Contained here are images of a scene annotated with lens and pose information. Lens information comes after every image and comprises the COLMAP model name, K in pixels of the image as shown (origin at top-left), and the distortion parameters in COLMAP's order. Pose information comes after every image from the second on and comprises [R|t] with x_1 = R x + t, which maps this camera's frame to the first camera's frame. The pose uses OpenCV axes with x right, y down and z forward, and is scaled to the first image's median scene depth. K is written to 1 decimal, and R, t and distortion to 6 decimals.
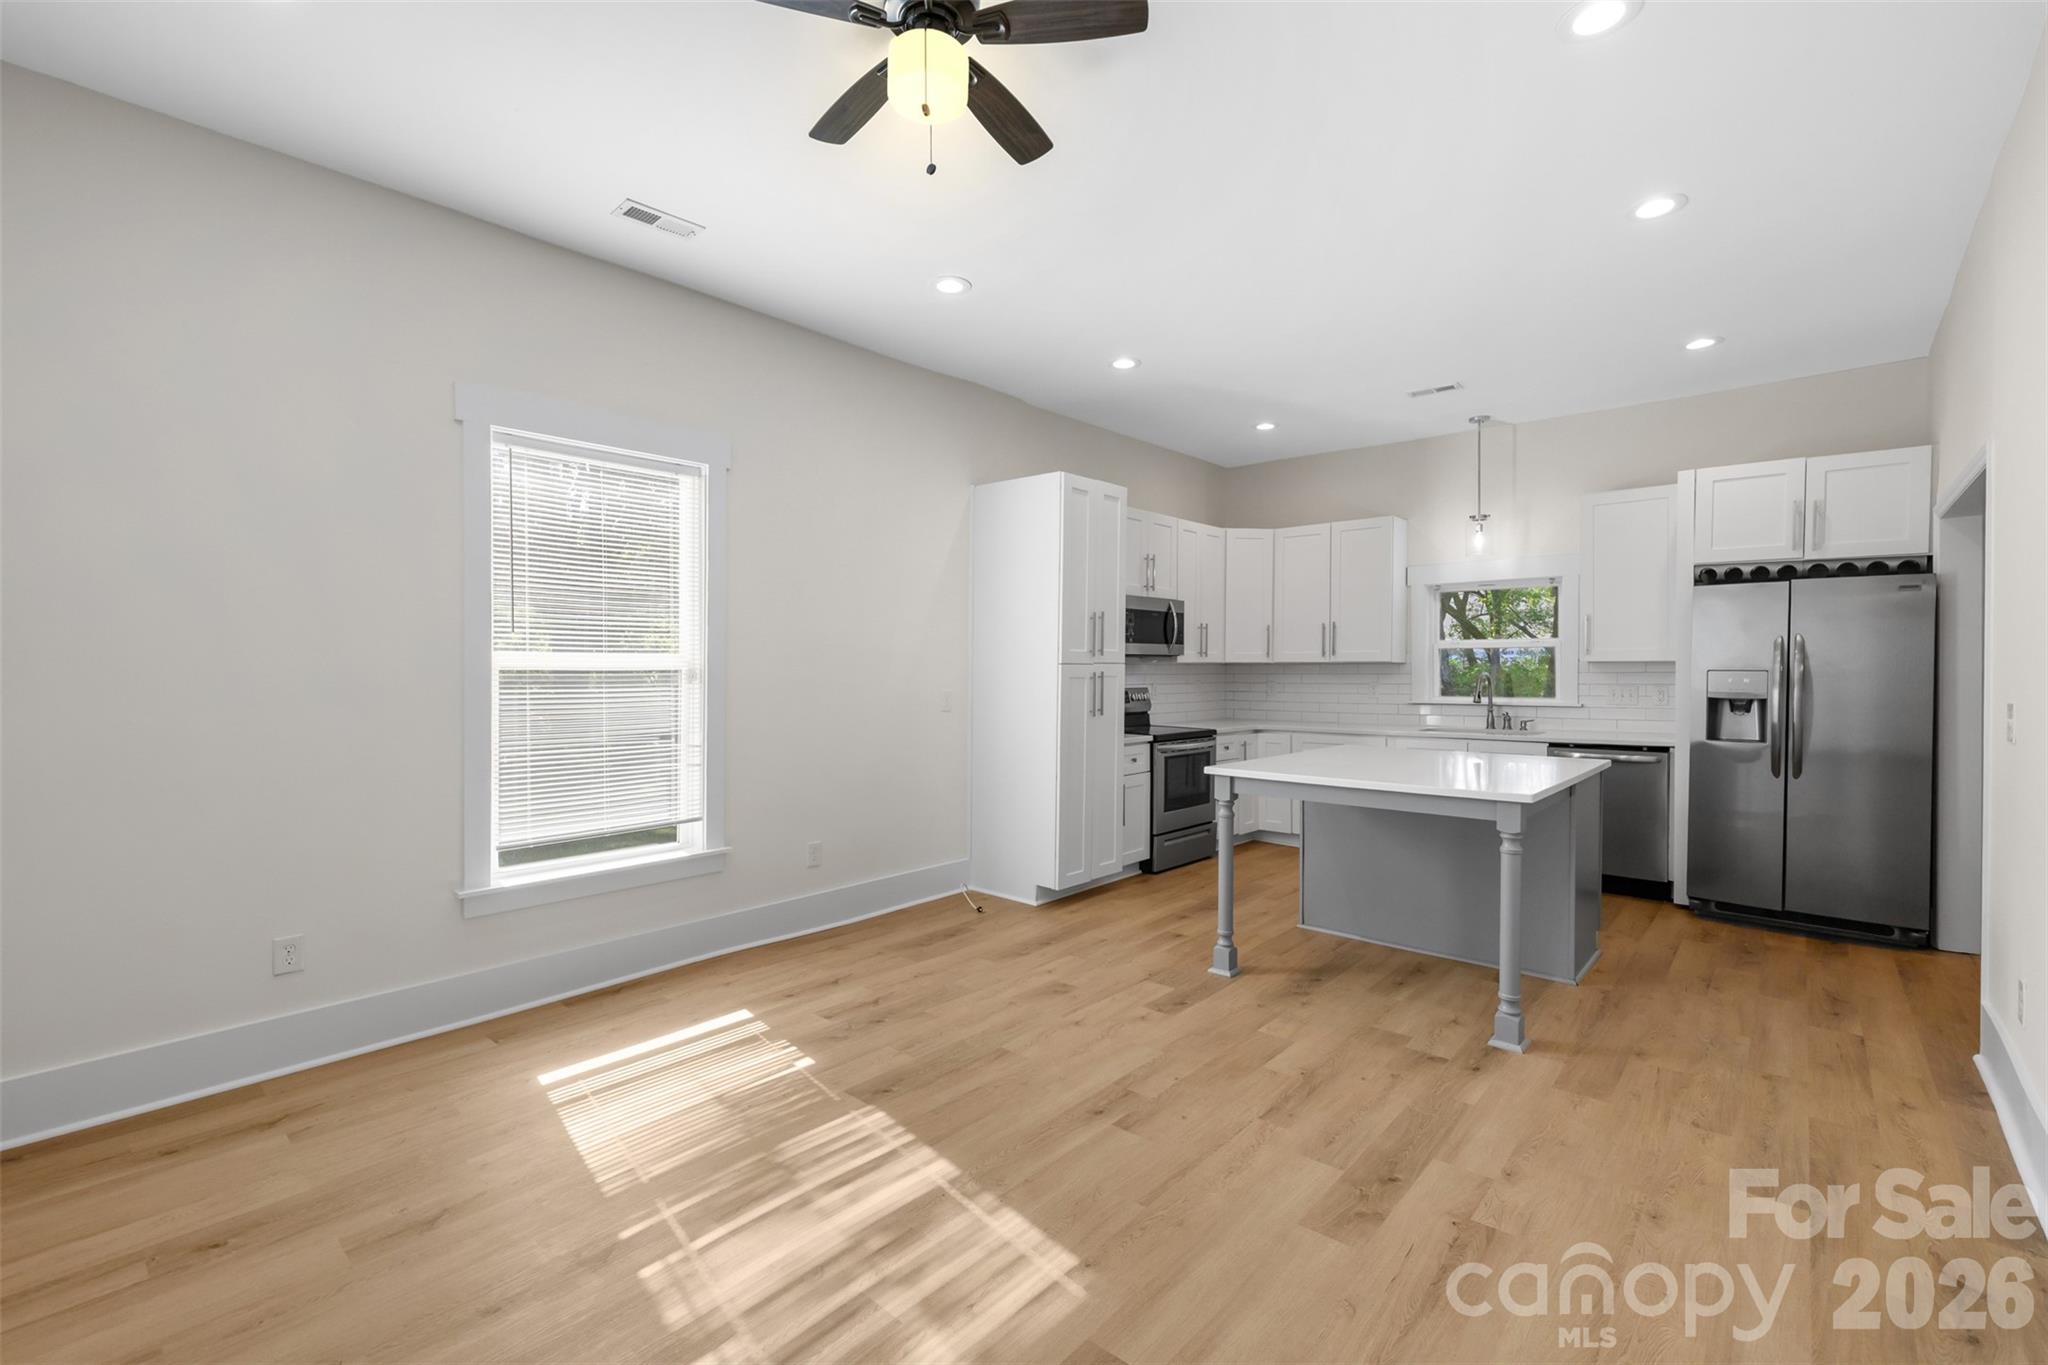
lens RADIAL K [[869.7, 0, 1034.2], [0, 869.7, 677.2], [0, 0, 1]] dist [-0.000269, 0.000935]
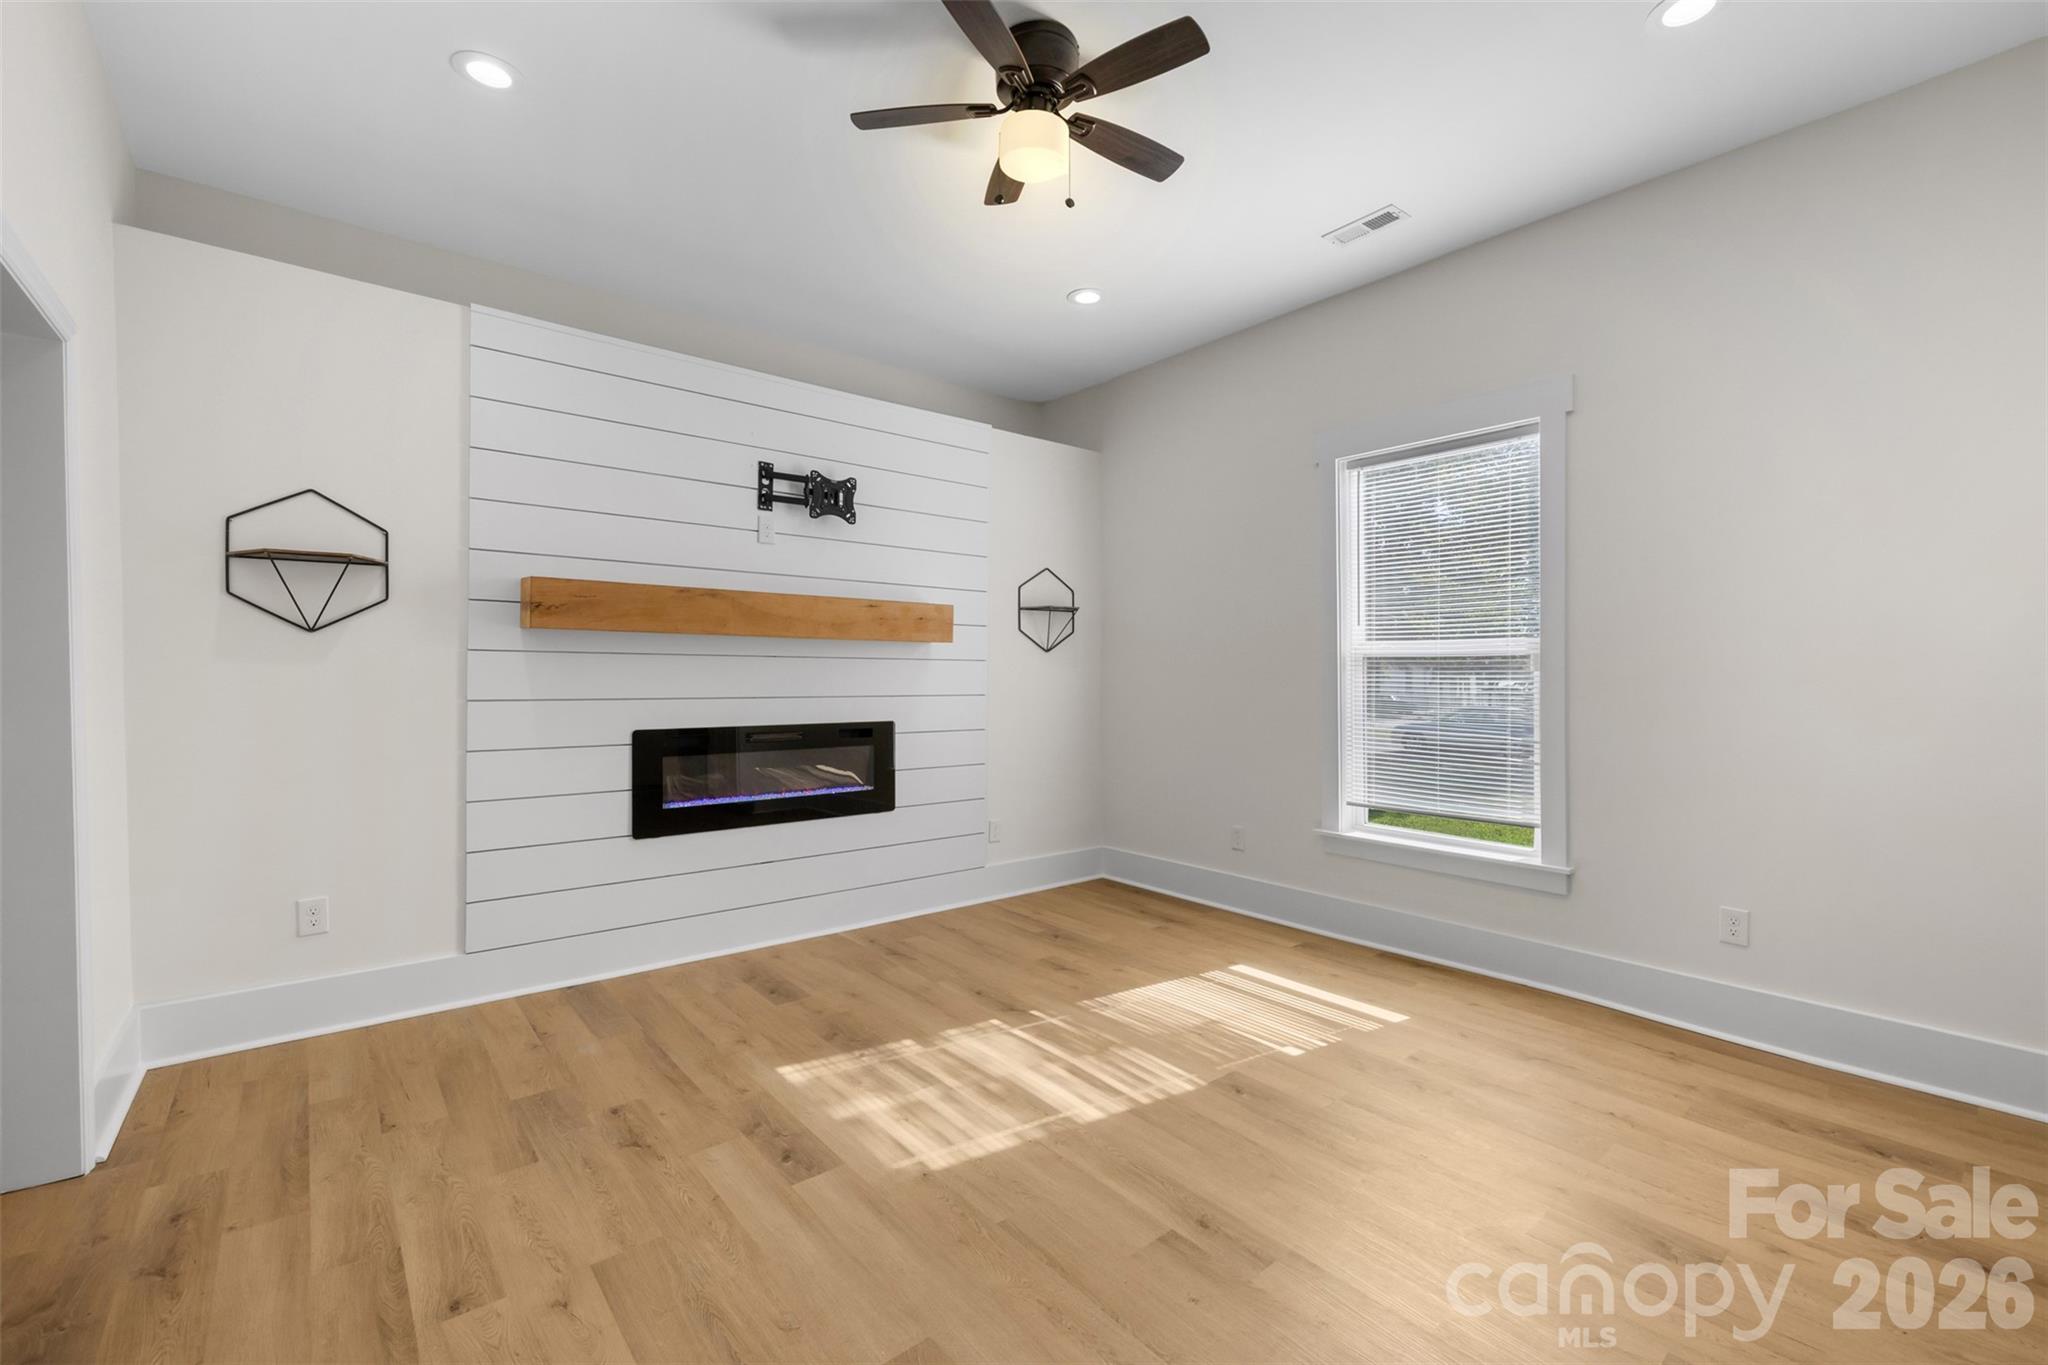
lens RADIAL K [[869.7, 0, 1023.5], [0, 869.7, 679.2], [0, 0, 1]] dist [-0.000269, 0.000935]
pose [[-0.157737, 0.017608, -0.987324, 0.510525], [-0.003795, 0.999823, 0.018438, 0.000662], [0.987474, 0.006655, -0.157643, 0.572494]]
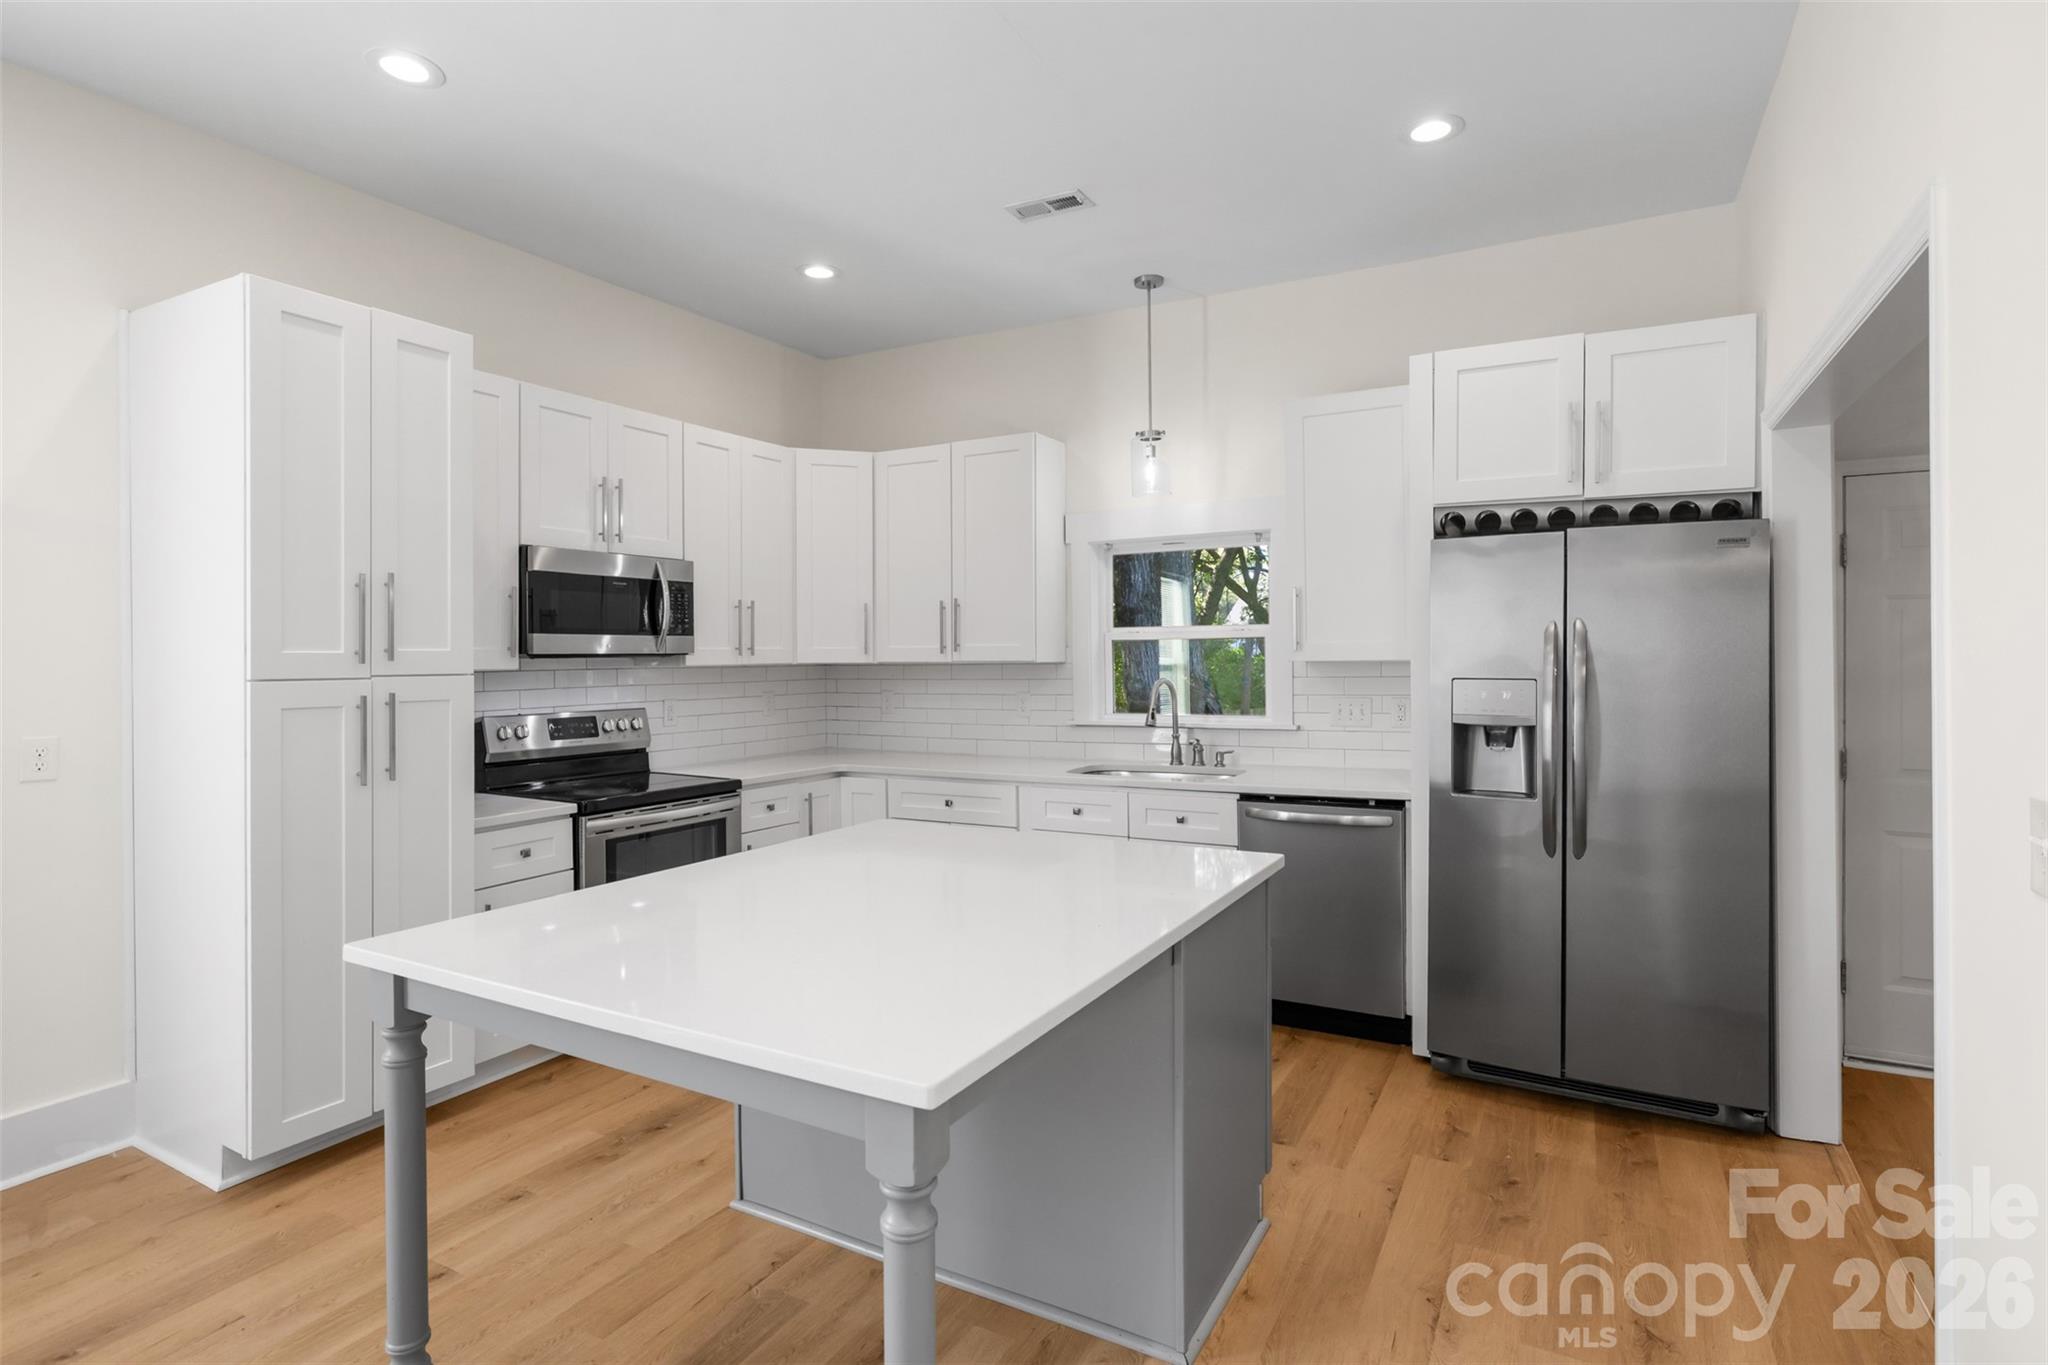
lens RADIAL K [[1012.1, 0, 1043.0], [0, 1012.1, 662.2], [0, 0, 1]] dist [-0.000269, -0.000364]
pose [[0.972487, -0.009765, 0.232753, 0.353563], [0.010882, 0.999935, -0.003518, -0.021034], [-0.232703, 0.005954, 0.972530, 0.403660]]
